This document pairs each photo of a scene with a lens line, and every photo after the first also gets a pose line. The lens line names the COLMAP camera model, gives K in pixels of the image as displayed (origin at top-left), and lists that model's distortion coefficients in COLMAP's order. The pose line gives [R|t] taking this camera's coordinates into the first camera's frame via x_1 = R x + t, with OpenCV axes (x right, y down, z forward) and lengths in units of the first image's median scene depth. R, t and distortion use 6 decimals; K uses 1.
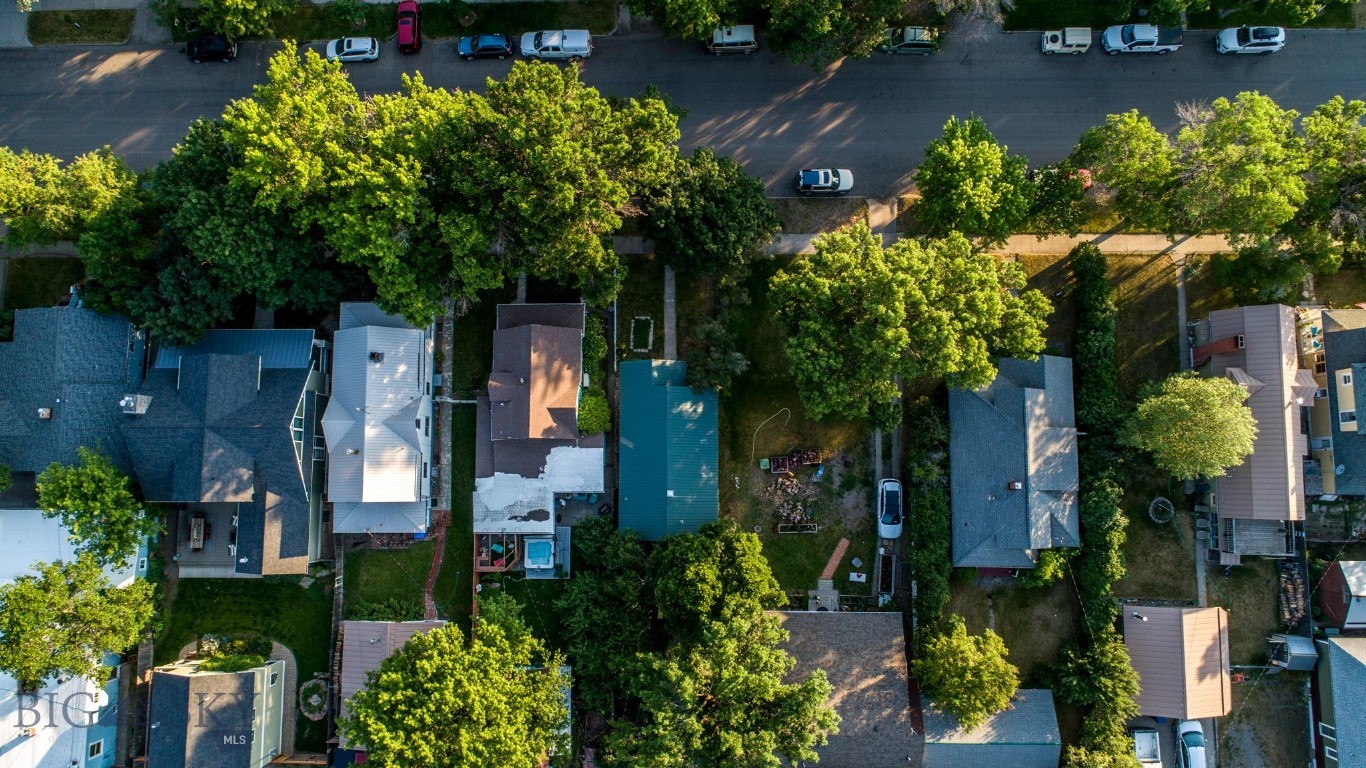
lens RADIAL K [[923.5, 0, 683.0], [0, 923.5, 384.0], [0, 0, 1]] dist [-0.008730, 0.007405]
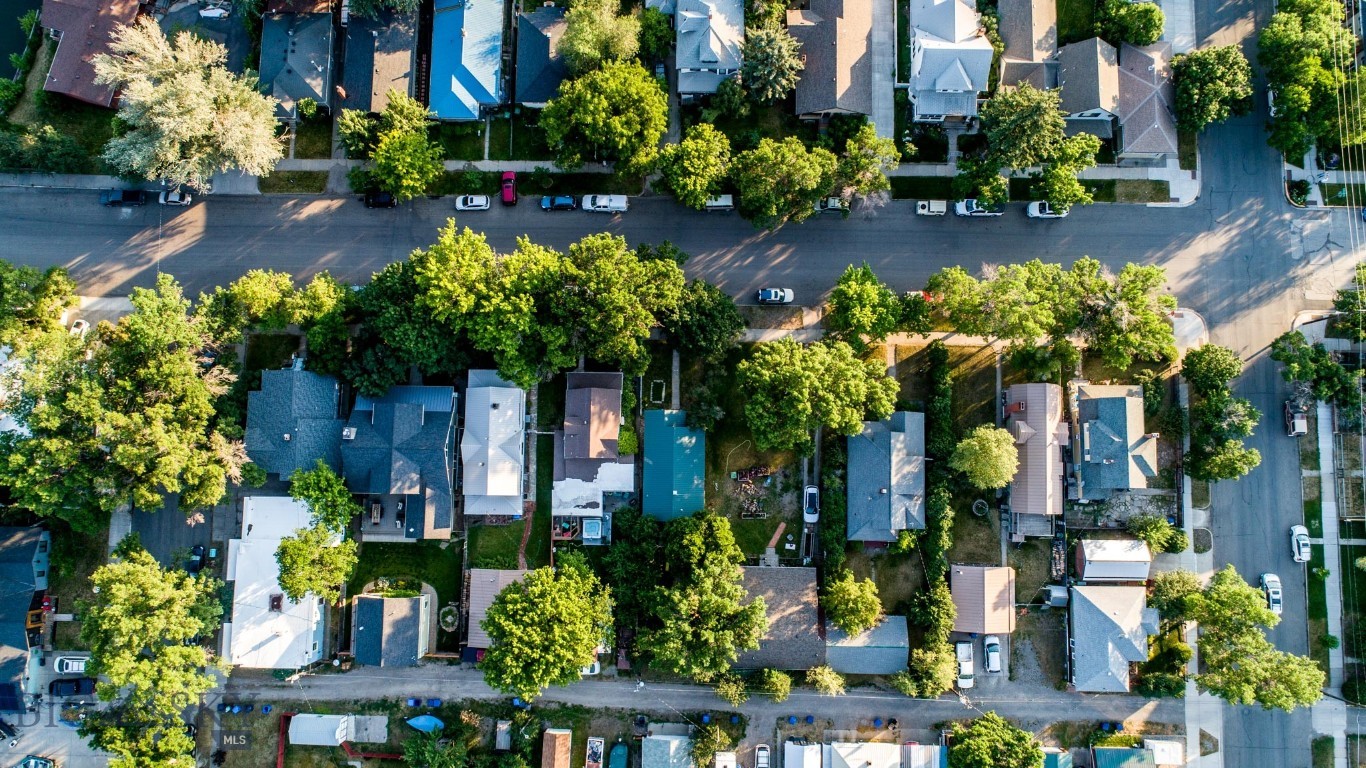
lens RADIAL K [[923.5, 0, 683.0], [0, 923.5, 384.0], [0, 0, 1]] dist [-0.008730, 0.007405]
pose [[0.999870, 0.015408, 0.004821, -0.010136], [-0.015414, 0.999881, 0.001090, -0.075818], [-0.004804, -0.001164, 0.999988, -0.634150]]
